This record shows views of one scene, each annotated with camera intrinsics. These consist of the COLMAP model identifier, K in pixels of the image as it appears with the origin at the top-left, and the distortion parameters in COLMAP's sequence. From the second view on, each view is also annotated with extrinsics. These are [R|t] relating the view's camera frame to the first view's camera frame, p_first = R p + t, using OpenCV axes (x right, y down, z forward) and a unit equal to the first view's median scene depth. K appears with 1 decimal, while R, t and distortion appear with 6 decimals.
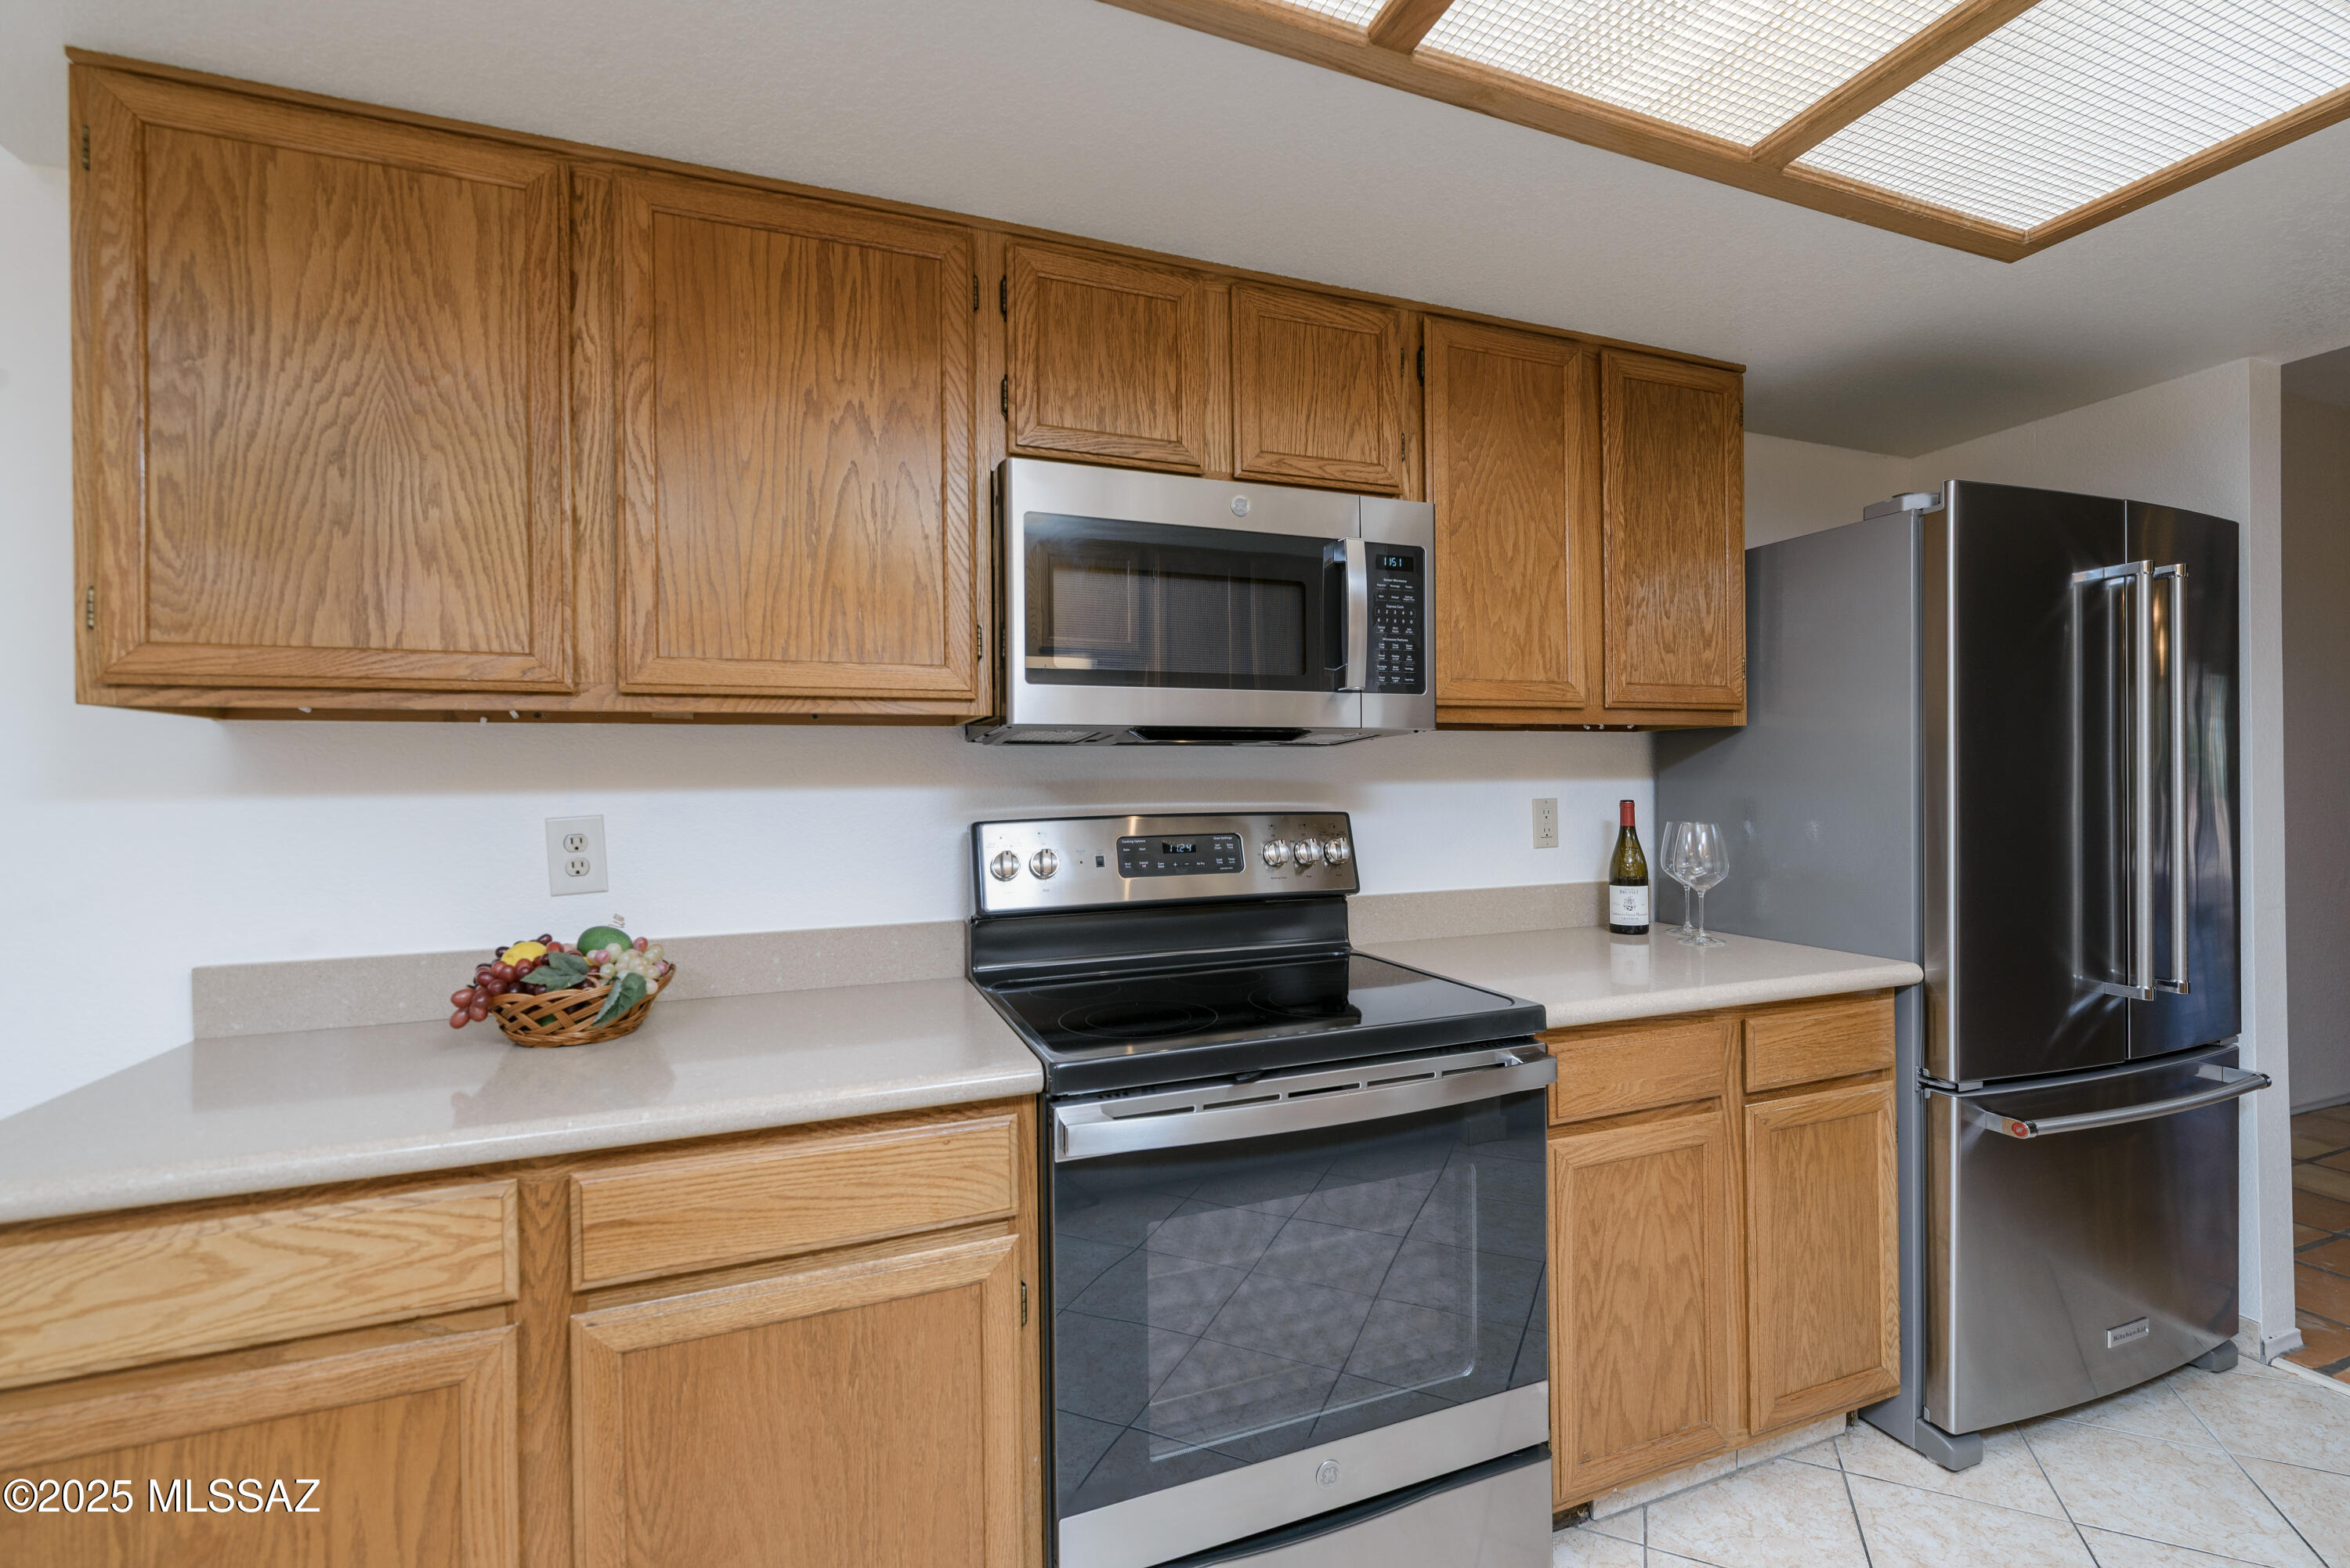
lens RADIAL K [[1002.8, 0, 1182.0], [0, 1002.8, 784.0], [0, 0, 1]] dist [0.002987, -0.002027]
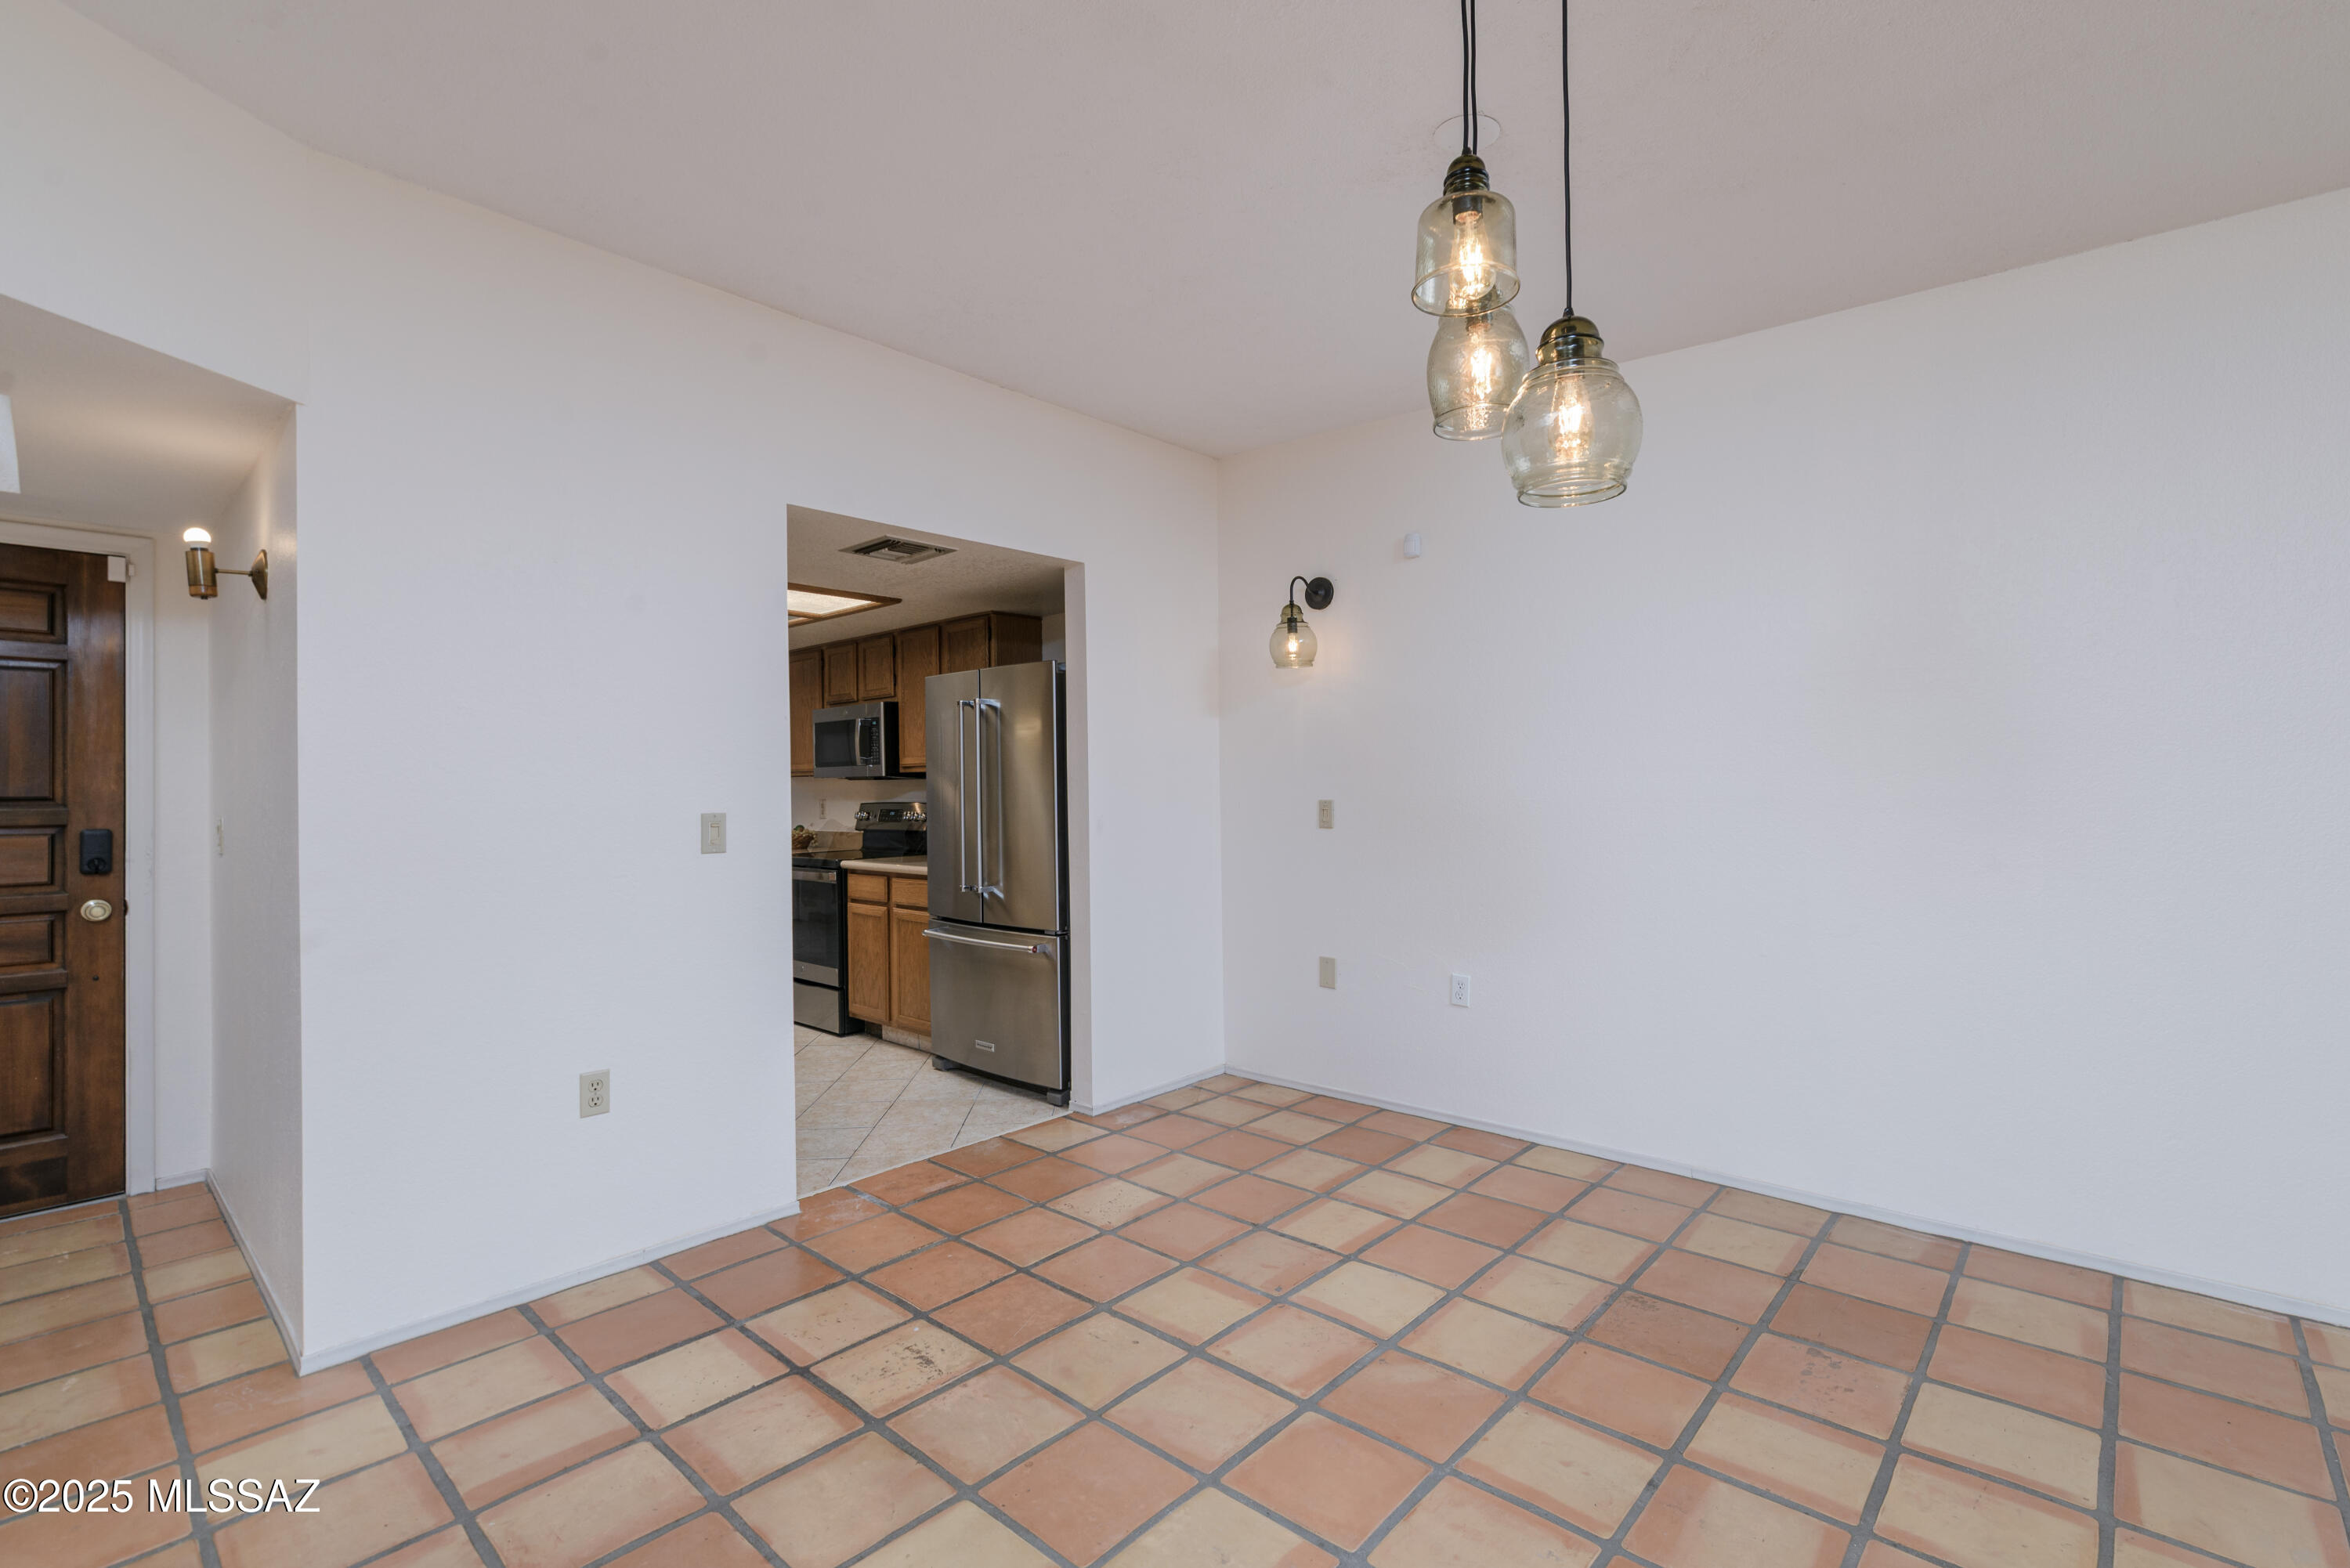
lens RADIAL K [[1042.1, 0, 1188.9], [0, 1042.1, 786.0], [0, 0, 1]] dist [-0.001283, 0.000063]
pose [[0.449548, 0.007224, -0.893227, 4.634504], [0.007050, 0.999907, 0.011635, -0.071824], [0.893228, -0.011528, 0.449455, 0.546875]]
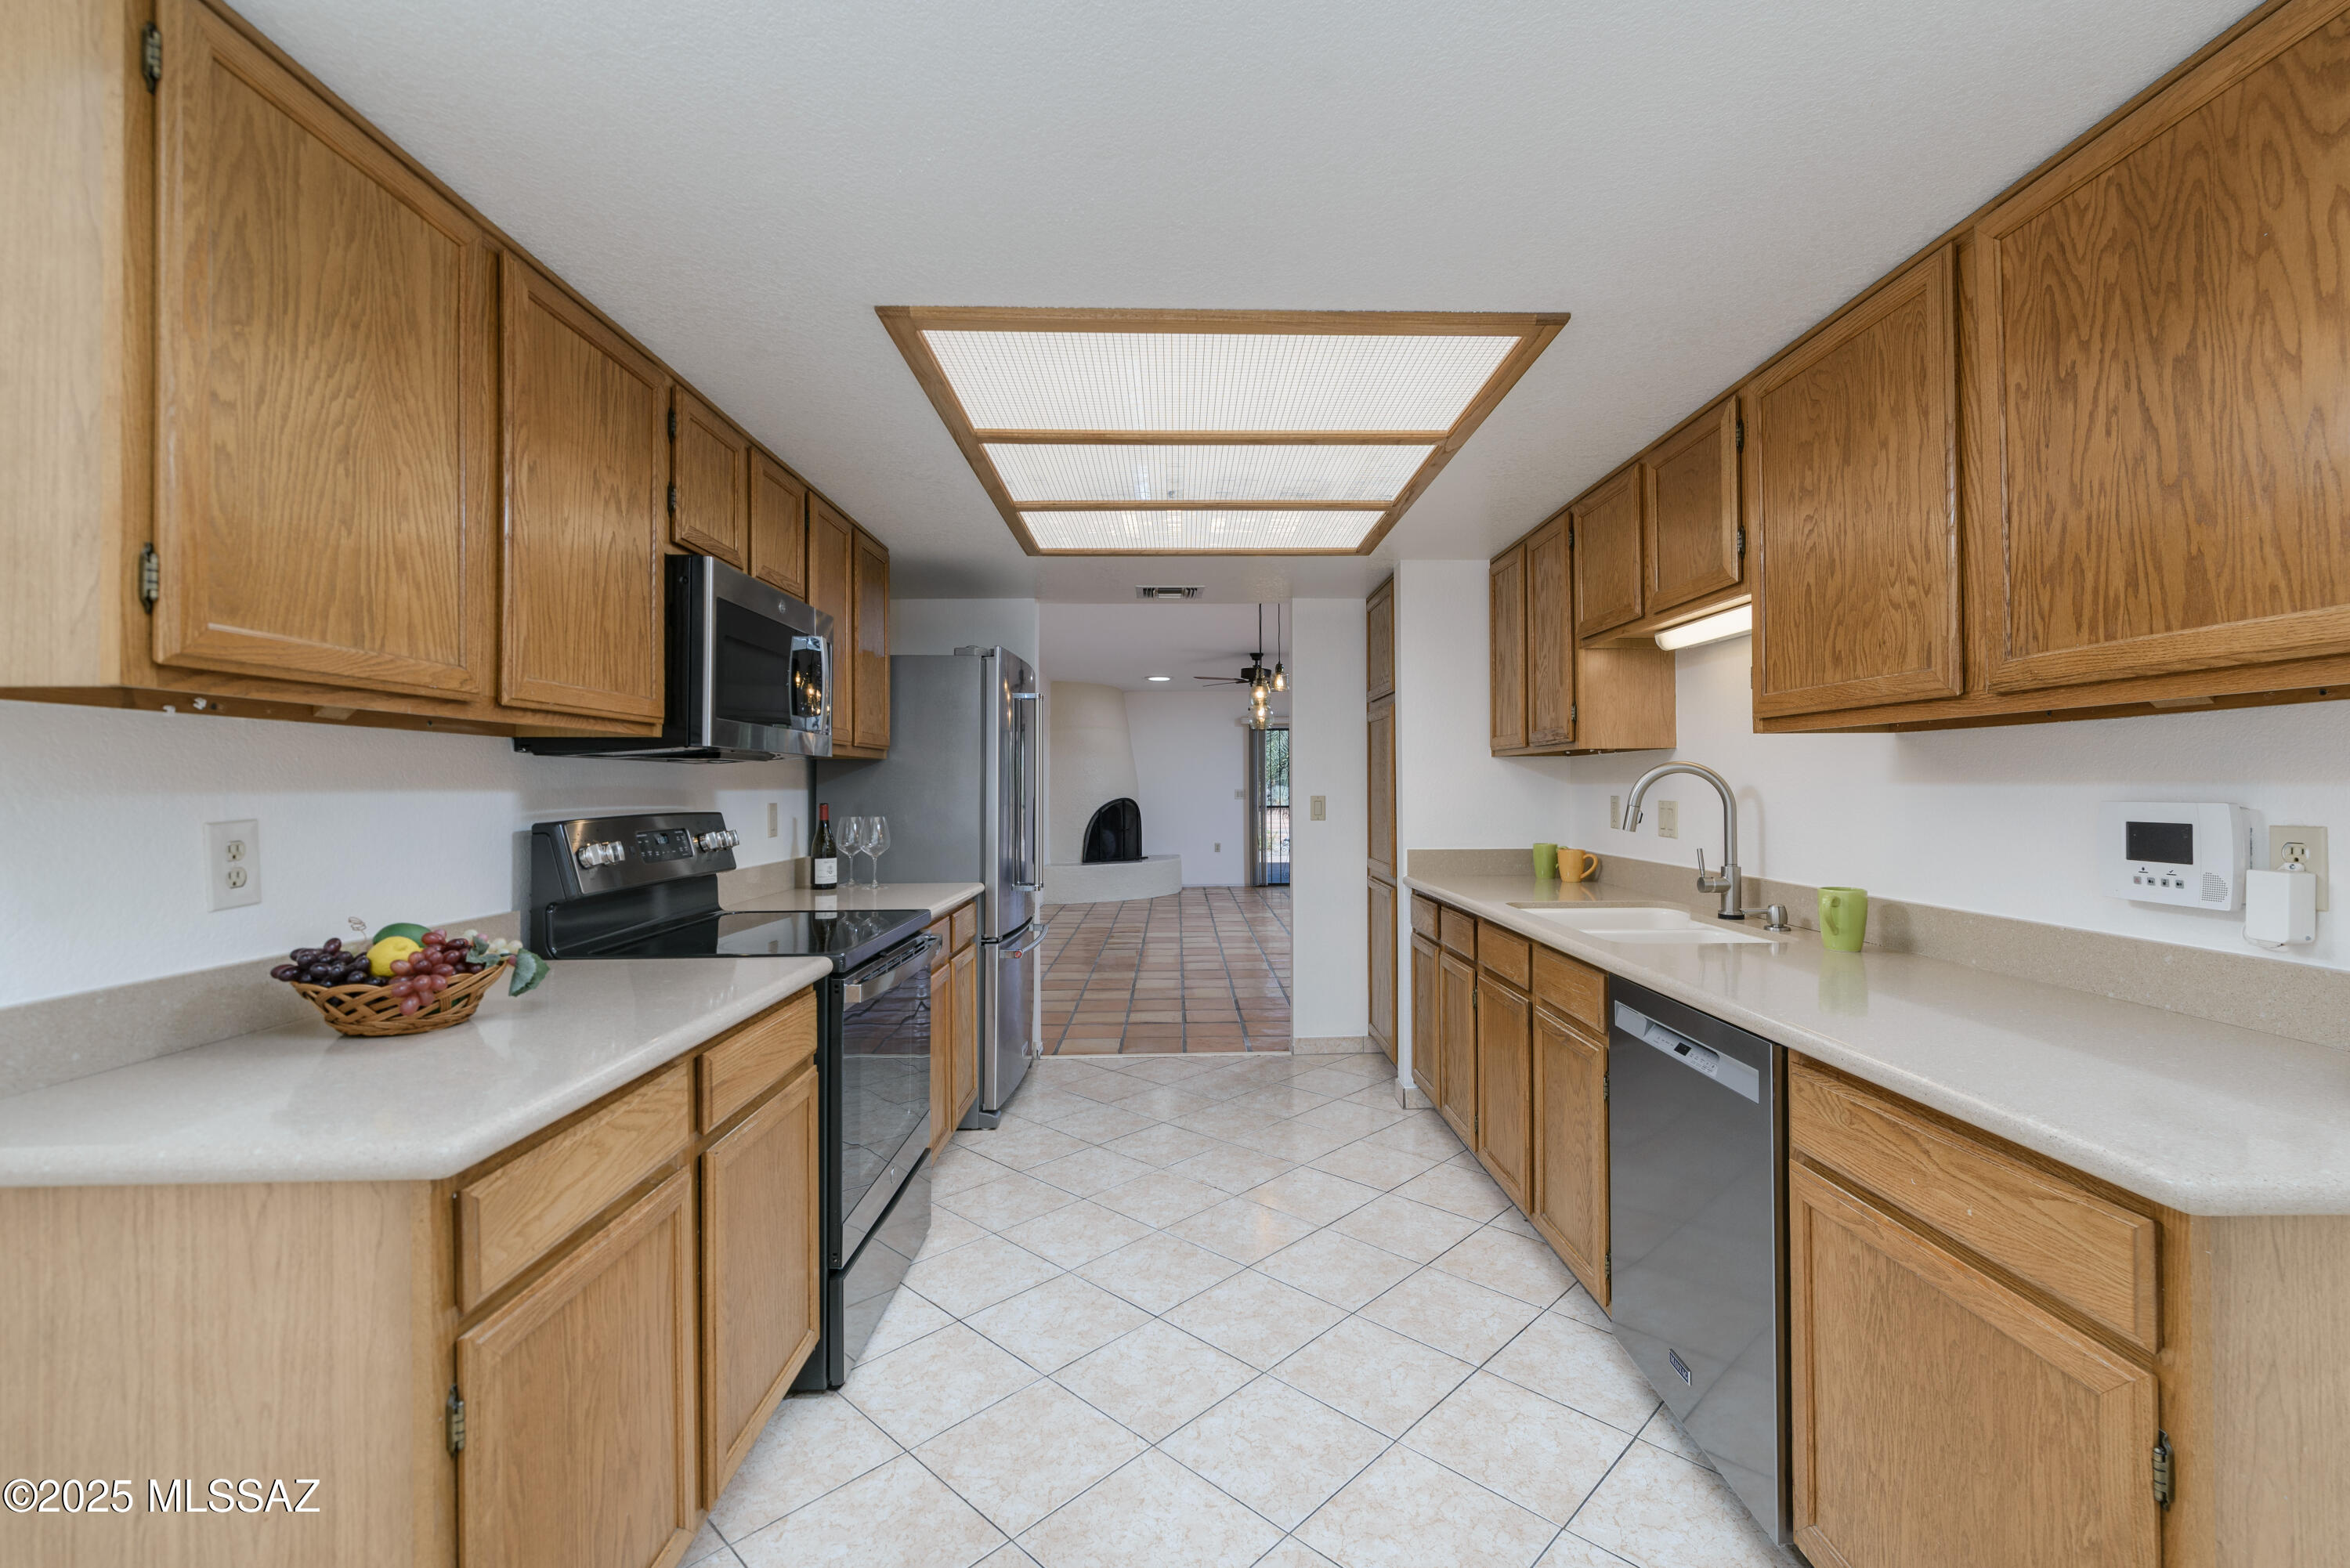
lens RADIAL K [[1002.8, 0, 1172.7], [0, 1002.8, 776.1], [0, 0, 1]] dist [0.002987, -0.002027]
pose [[0.366327, 0.021373, 0.930241, -1.399686], [0.001071, 0.999726, -0.023391, 0.017828], [-0.930486, 0.009565, 0.366204, -0.130771]]
